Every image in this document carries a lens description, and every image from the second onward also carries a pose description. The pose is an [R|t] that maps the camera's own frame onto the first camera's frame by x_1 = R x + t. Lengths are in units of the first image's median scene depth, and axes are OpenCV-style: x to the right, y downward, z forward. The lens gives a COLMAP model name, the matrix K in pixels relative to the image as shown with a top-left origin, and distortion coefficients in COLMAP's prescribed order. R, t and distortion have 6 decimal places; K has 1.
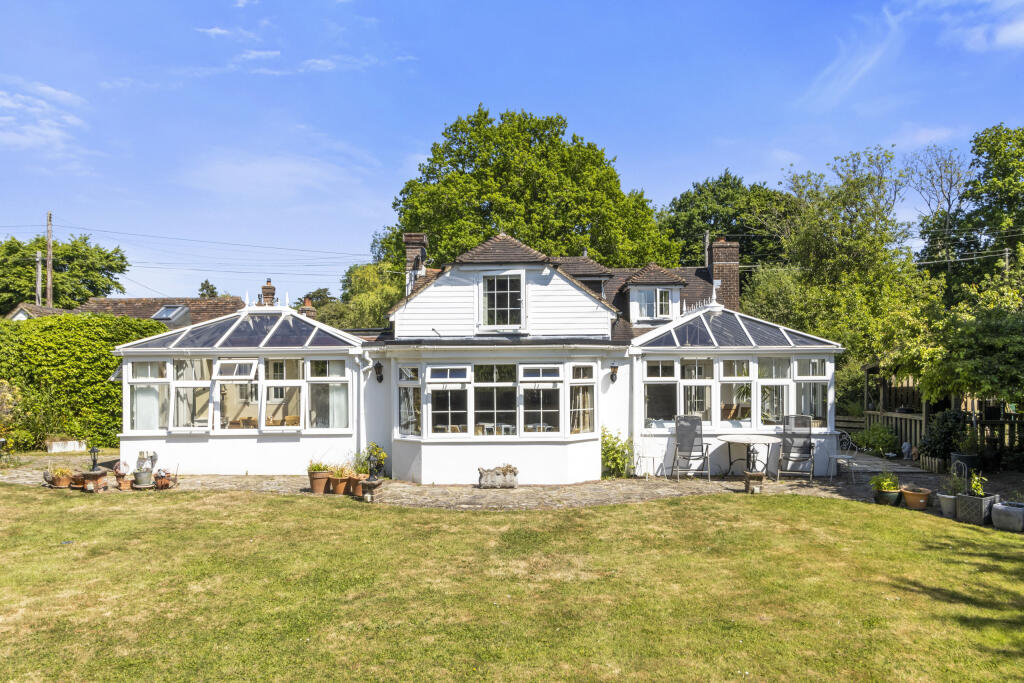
lens RADIAL K [[852.1, 0, 511.3], [0, 852.1, 347.3], [0, 0, 1]] dist [-0.013347, -0.000223]
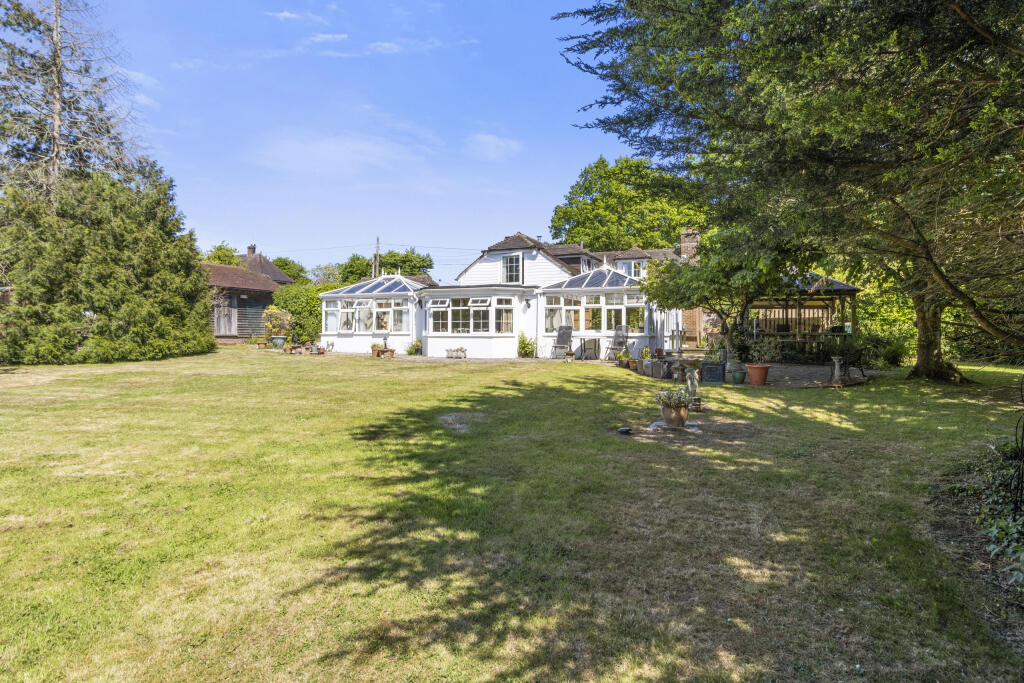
lens RADIAL K [[568.3, 0, 512.6], [0, 568.3, 333.8], [0, 0, 1]] dist [-0.000145, -0.000035]
pose [[0.924965, 0.008797, -0.379951, 0.570336], [0.001440, 0.999644, 0.026649, 0.064827], [0.380050, -0.025197, 0.924623, -0.181626]]
